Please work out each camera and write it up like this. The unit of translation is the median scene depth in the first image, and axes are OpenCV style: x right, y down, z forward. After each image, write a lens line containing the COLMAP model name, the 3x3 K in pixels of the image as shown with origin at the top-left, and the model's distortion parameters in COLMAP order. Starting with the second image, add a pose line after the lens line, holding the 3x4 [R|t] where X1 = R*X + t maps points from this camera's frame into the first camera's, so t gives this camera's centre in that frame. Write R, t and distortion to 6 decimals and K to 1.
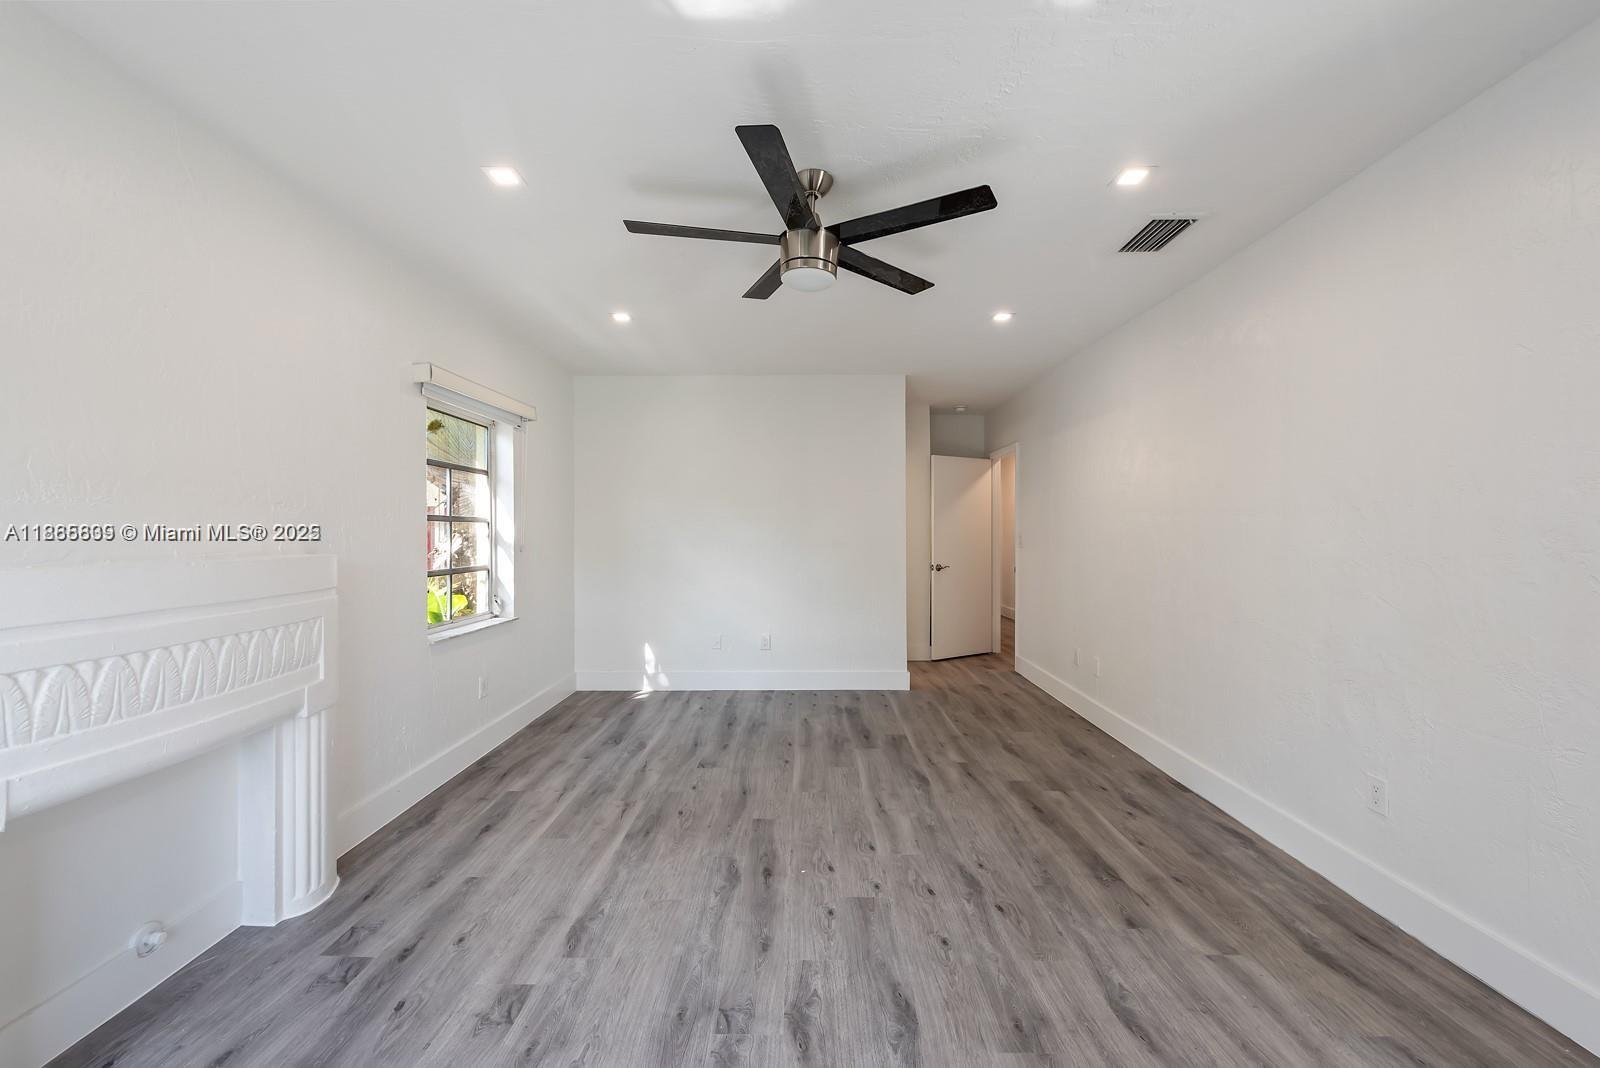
lens RADIAL K [[622.6, 0, 801.7], [0, 622.6, 531.6], [0, 0, 1]] dist [0.023203, -0.007195]
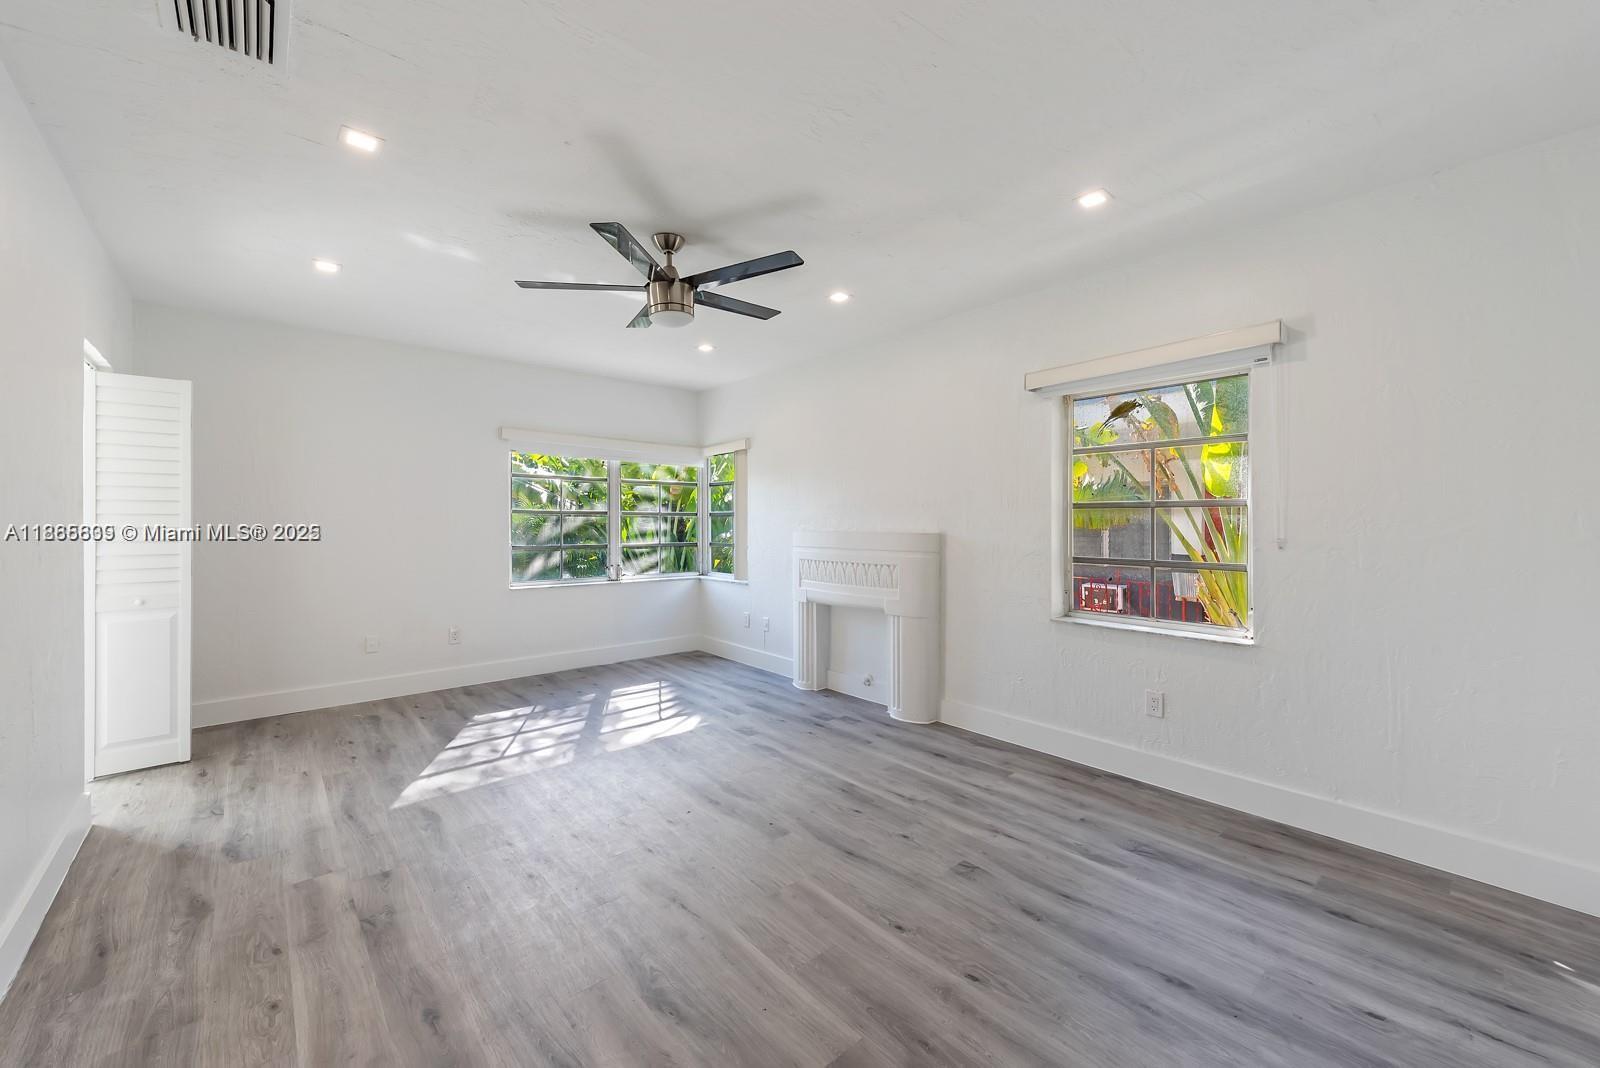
lens RADIAL K [[622.6, 0, 801.7], [0, 622.6, 531.6], [0, 0, 1]] dist [0.023203, -0.007195]
pose [[-0.751537, 0.012260, -0.659577, 0.498285], [0.002246, 0.999869, 0.016026, 0.001918], [0.659687, 0.010562, -0.751466, 1.648833]]
